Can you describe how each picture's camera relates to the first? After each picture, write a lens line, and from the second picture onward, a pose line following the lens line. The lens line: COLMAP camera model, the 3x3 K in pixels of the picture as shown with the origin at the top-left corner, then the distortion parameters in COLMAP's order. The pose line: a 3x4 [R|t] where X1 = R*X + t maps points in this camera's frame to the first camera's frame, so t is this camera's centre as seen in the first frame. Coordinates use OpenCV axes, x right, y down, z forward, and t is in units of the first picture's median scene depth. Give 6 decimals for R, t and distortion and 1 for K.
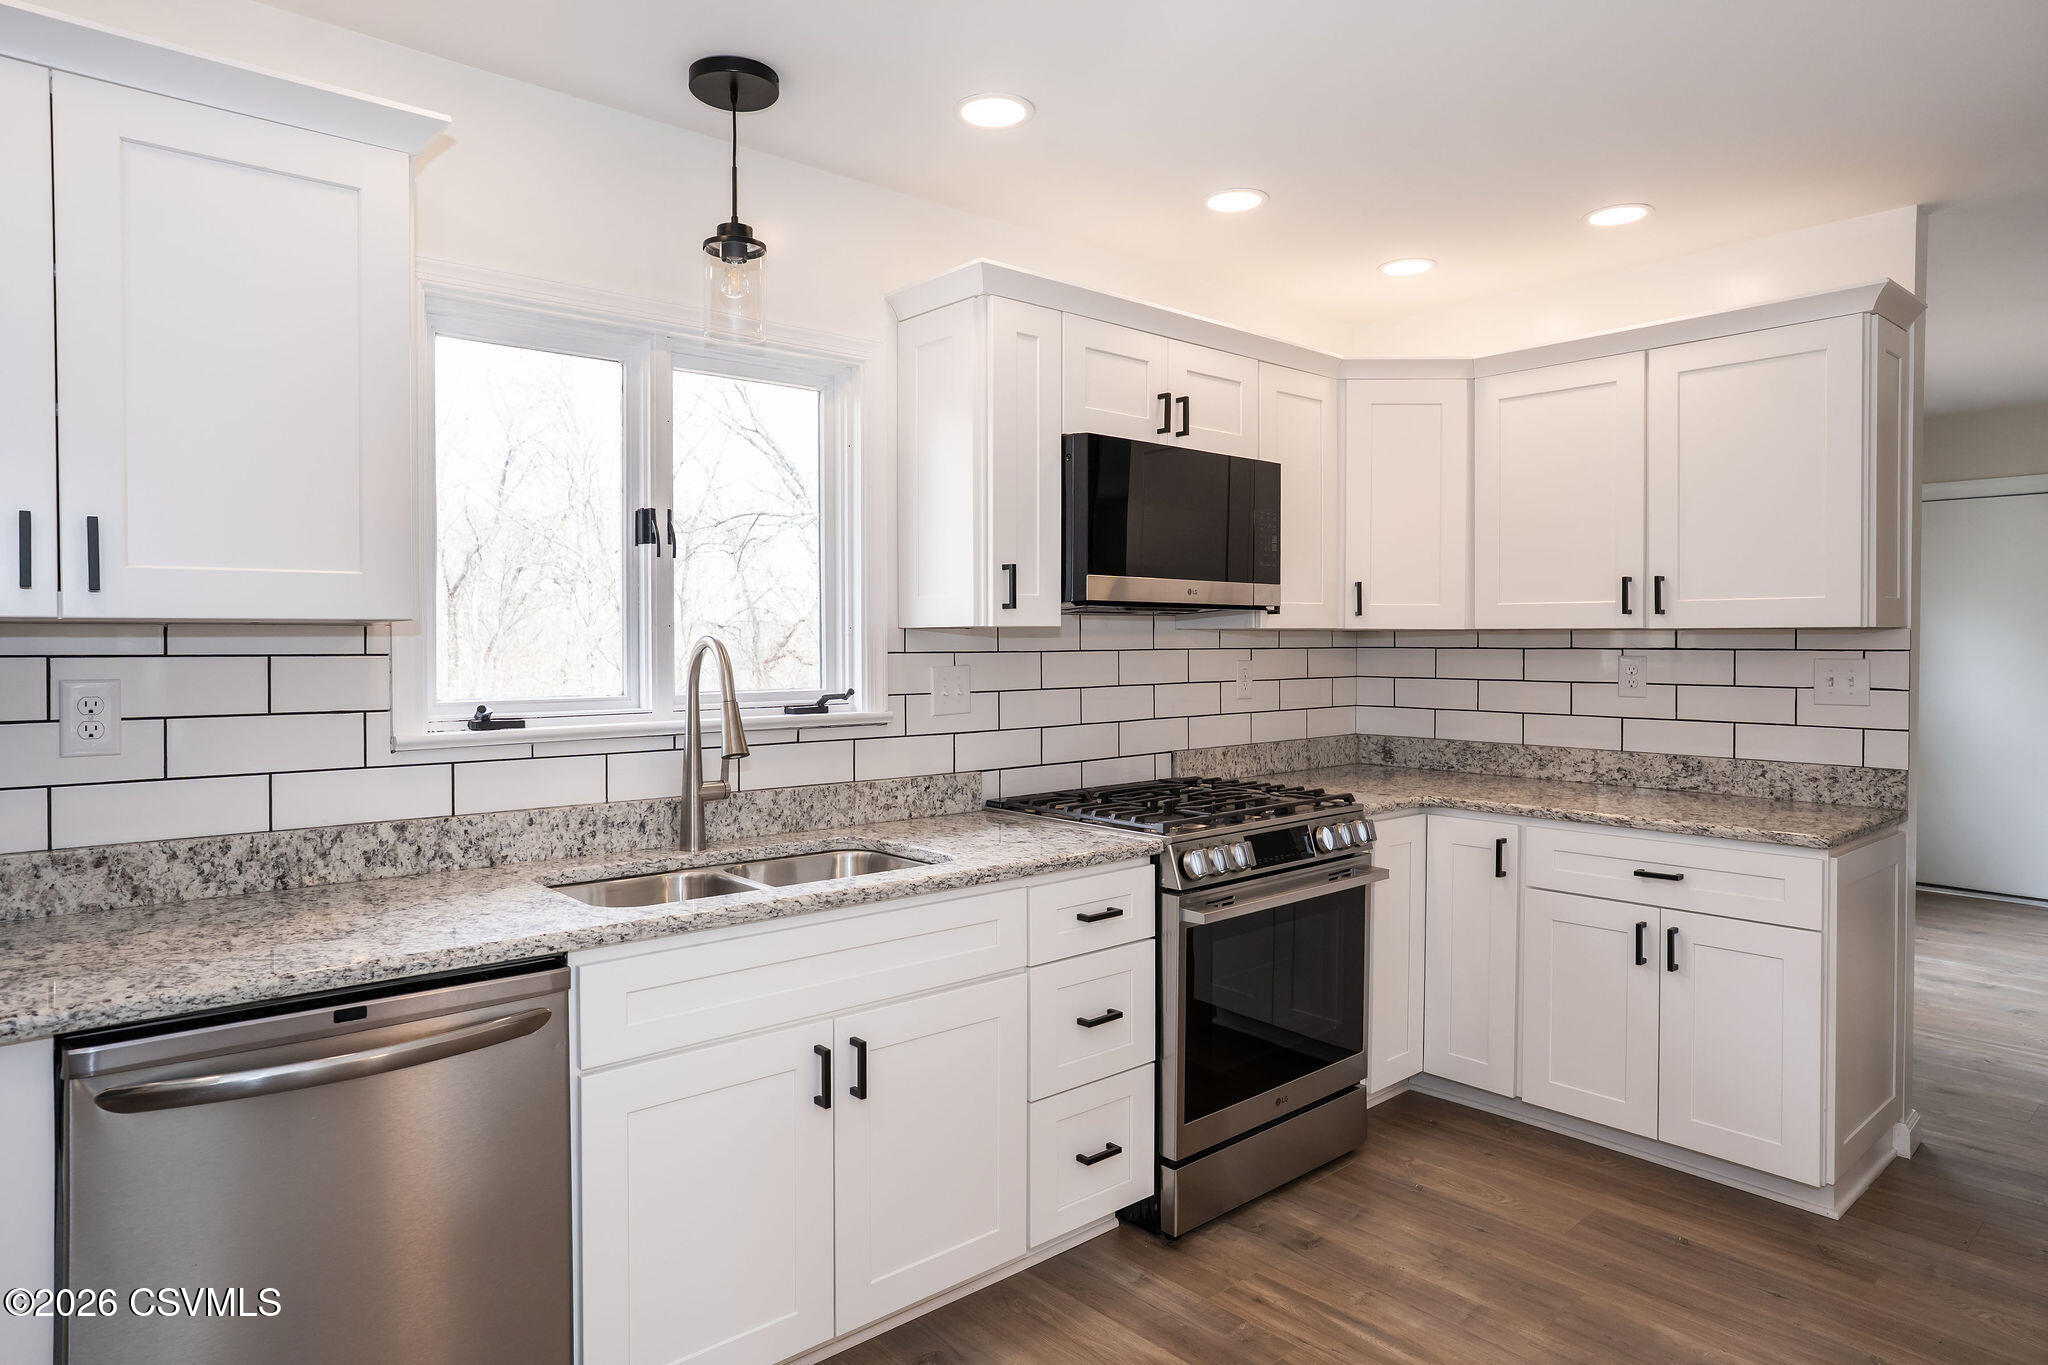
lens RADIAL K [[1193.6, 0, 1021.9], [0, 1193.6, 674.5], [0, 0, 1]] dist [-0.024686, 0.011574]
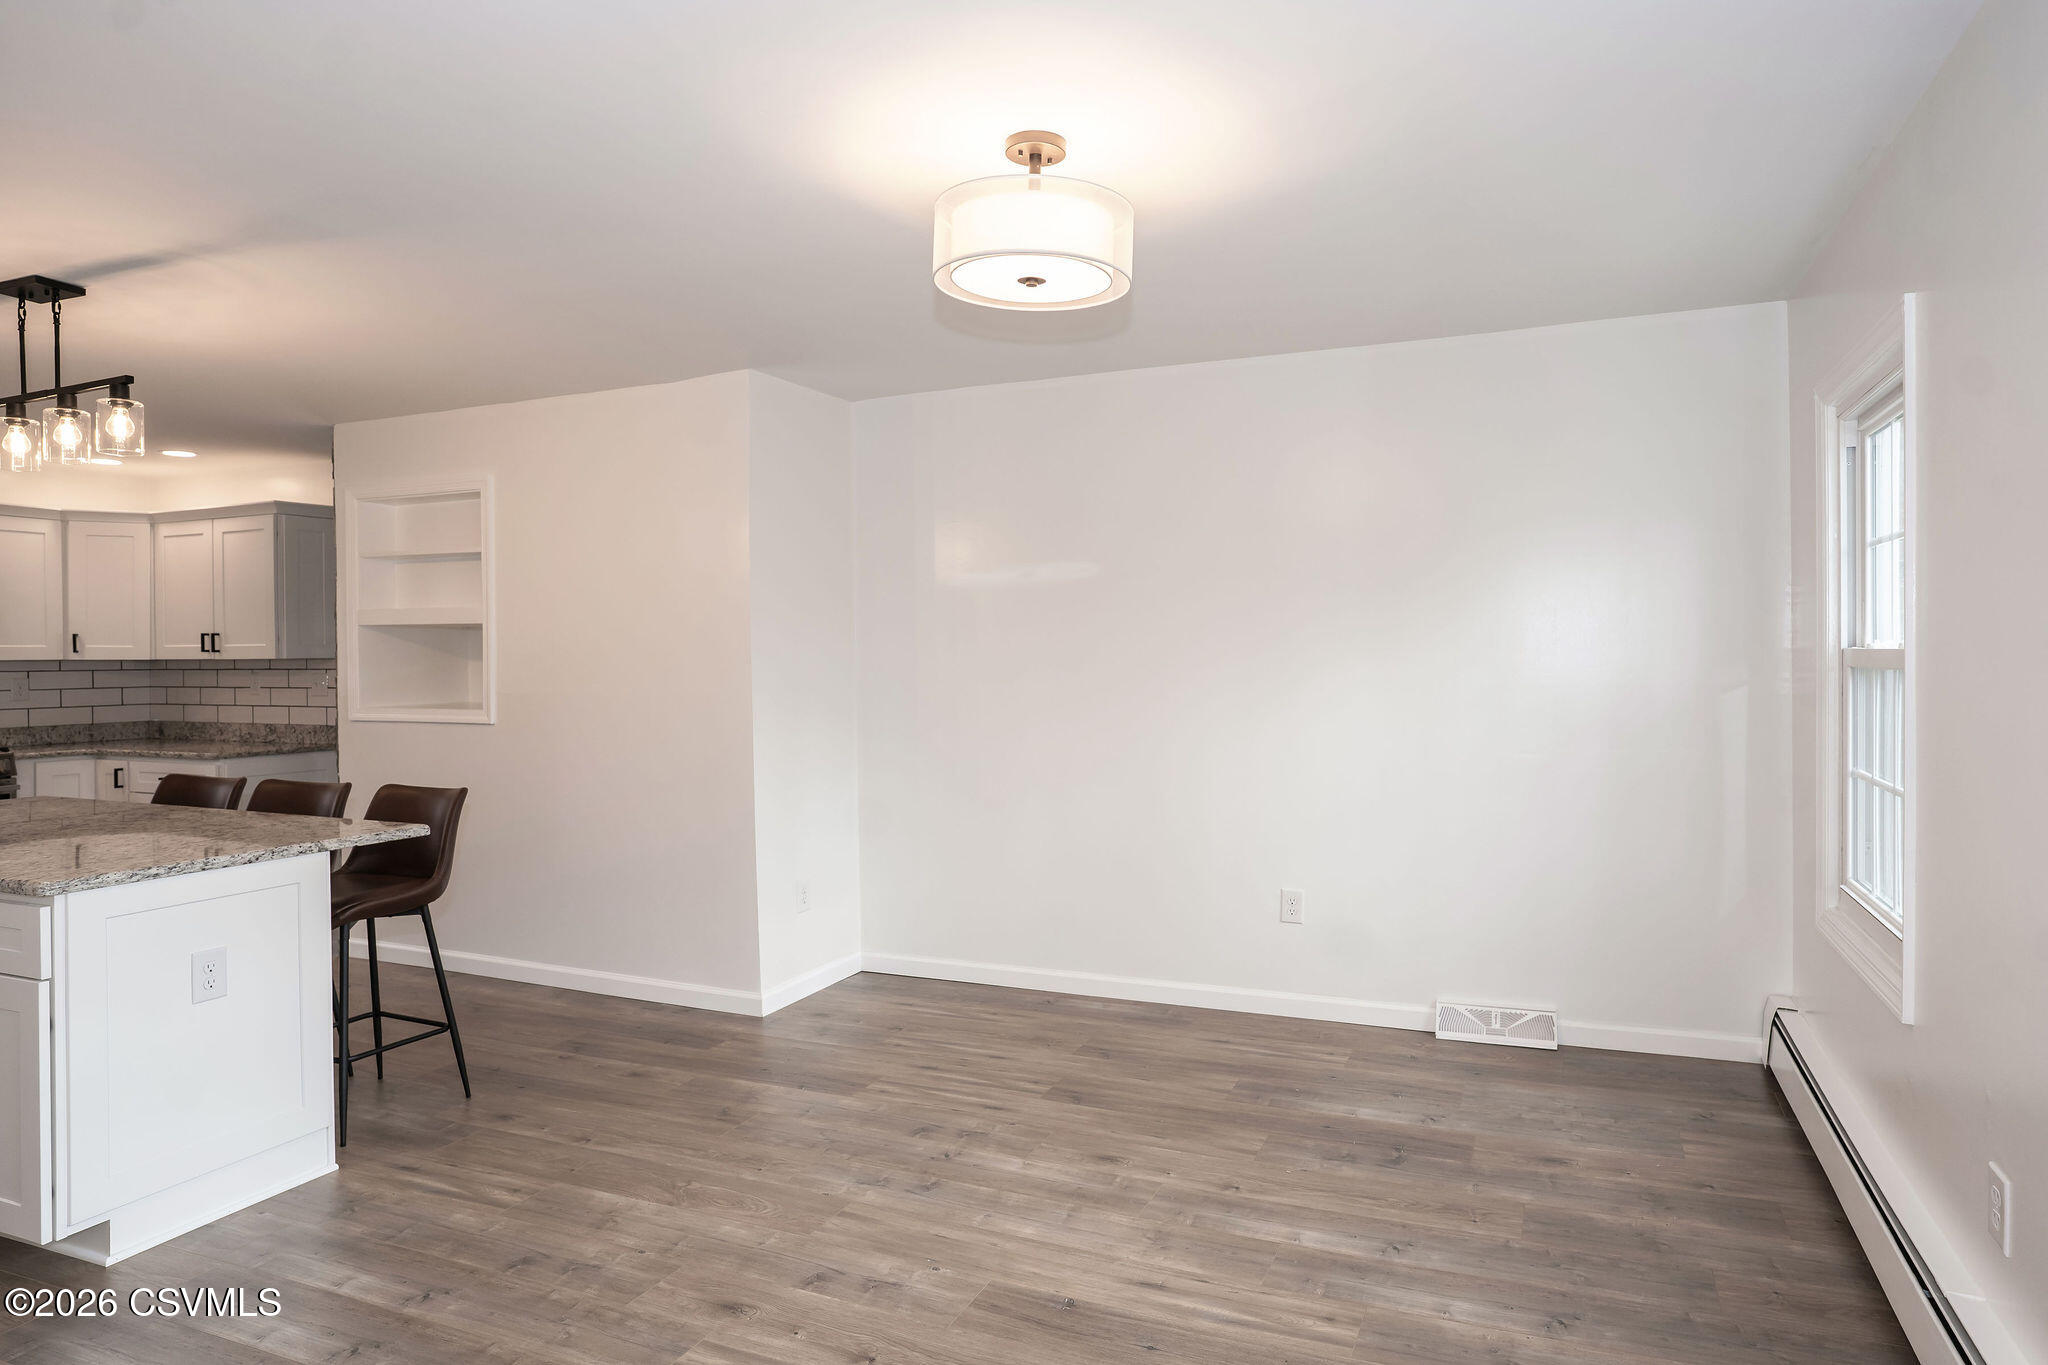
lens RADIAL K [[1193.6, 0, 1042.4], [0, 1193.6, 668.2], [0, 0, 1]] dist [-0.024686, 0.011574]
pose [[0.909479, -0.011268, 0.415598, 1.153137], [0.018509, 0.999739, -0.013398, 0.033357], [-0.415338, 0.019878, 0.909450, -1.637543]]
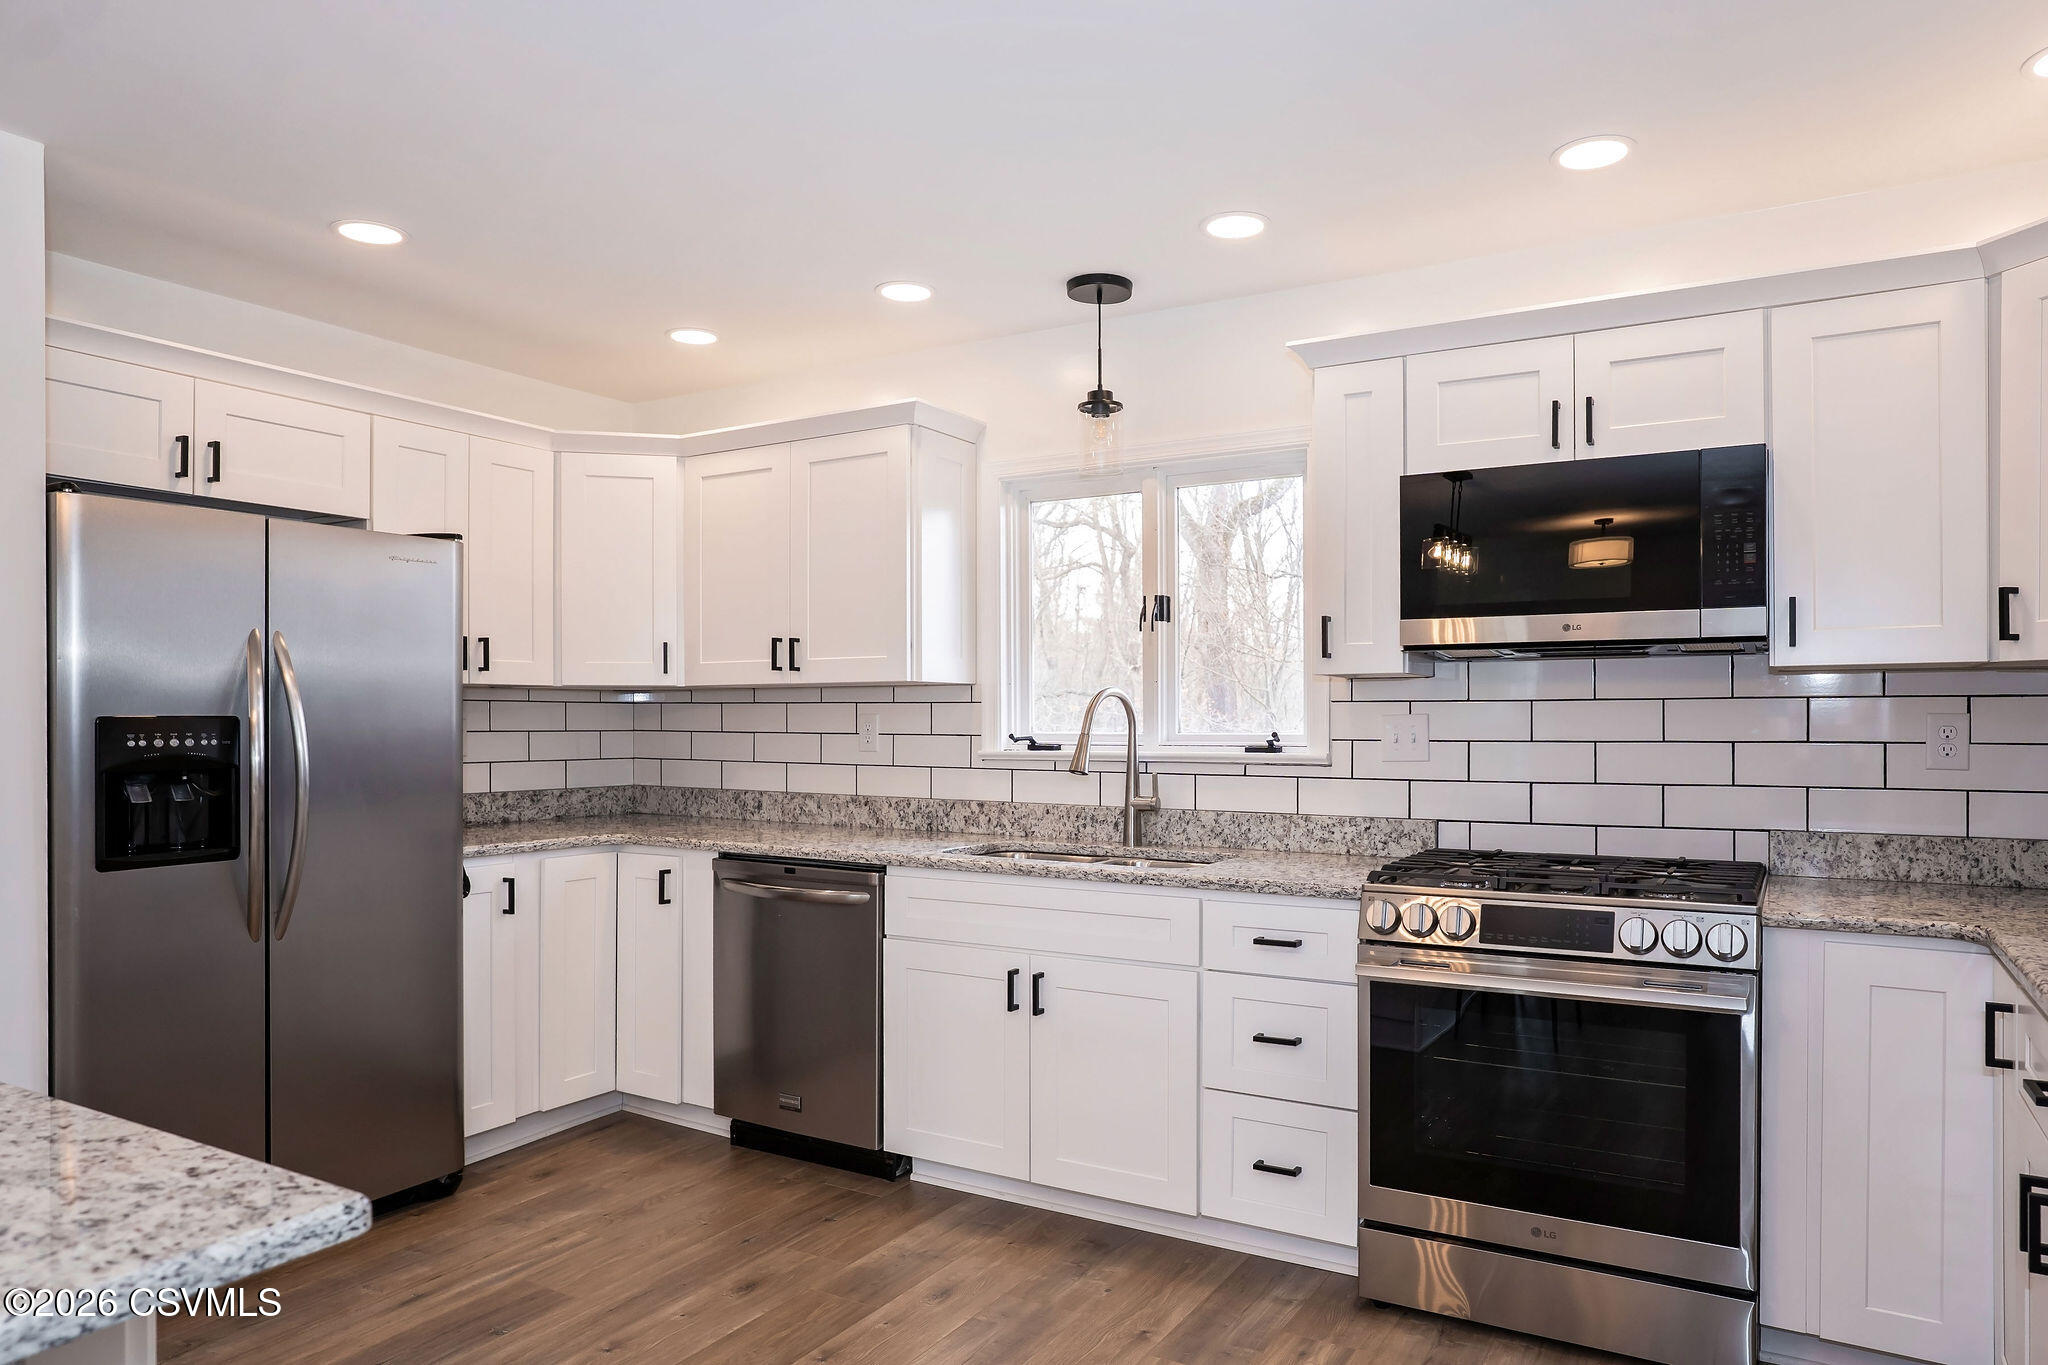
lens RADIAL K [[1328.9, 0, 1065.3], [0, 1328.9, 724.1], [0, 0, 1]] dist [-0.017884, 0.005495]
pose [[0.325478, 0.008056, -0.945515, 1.035312], [-0.022605, 0.999744, 0.000737, 0.007911], [0.945279, 0.021134, 0.325577, 0.392431]]
